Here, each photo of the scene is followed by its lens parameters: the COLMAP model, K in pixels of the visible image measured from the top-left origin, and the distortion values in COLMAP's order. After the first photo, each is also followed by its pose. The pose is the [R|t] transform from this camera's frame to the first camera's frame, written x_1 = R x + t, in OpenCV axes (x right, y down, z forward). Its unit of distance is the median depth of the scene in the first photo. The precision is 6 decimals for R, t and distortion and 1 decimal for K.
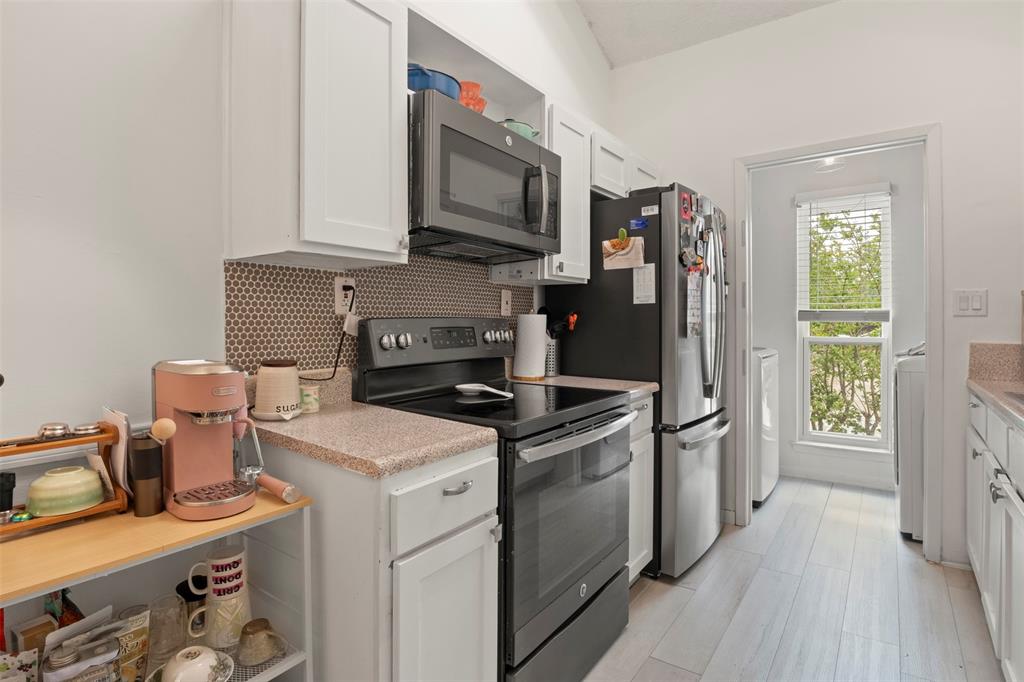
lens RADIAL K [[515.5, 0, 506.9], [0, 515.5, 330.9], [0, 0, 1]] dist [-0.011236, -0.005606]
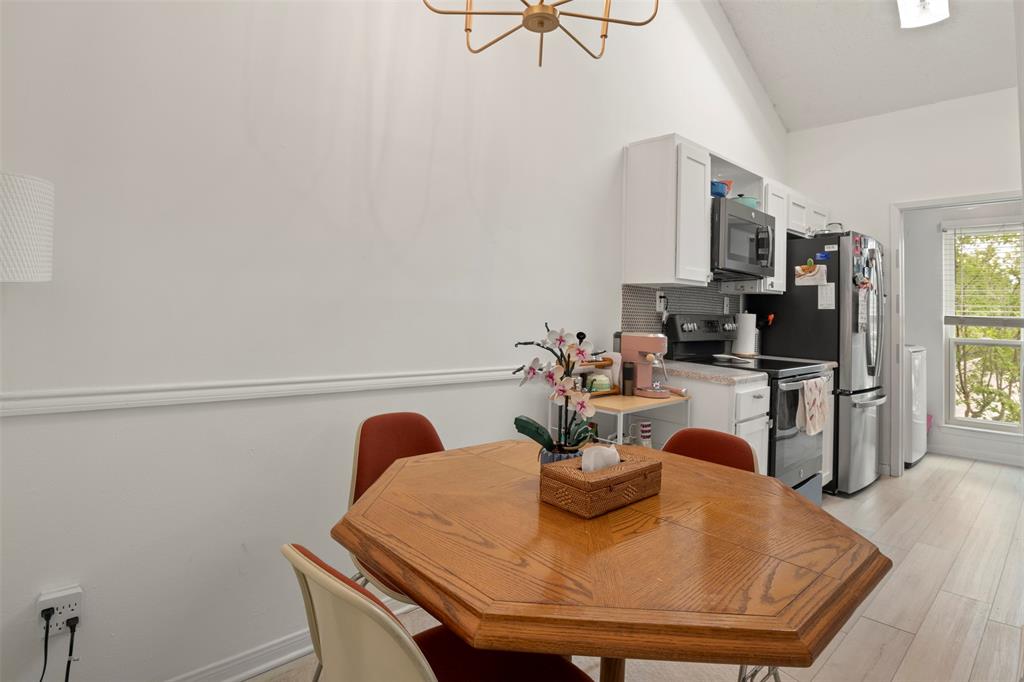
lens RADIAL K [[515.5, 0, 516.3], [0, 515.5, 296.0], [0, 0, 1]] dist [-0.011236, -0.005606]
pose [[0.981293, 0.026025, -0.190756, -0.343983], [-0.035917, 0.998173, -0.048586, 0.014640], [0.189143, 0.054528, 0.980434, -0.655248]]
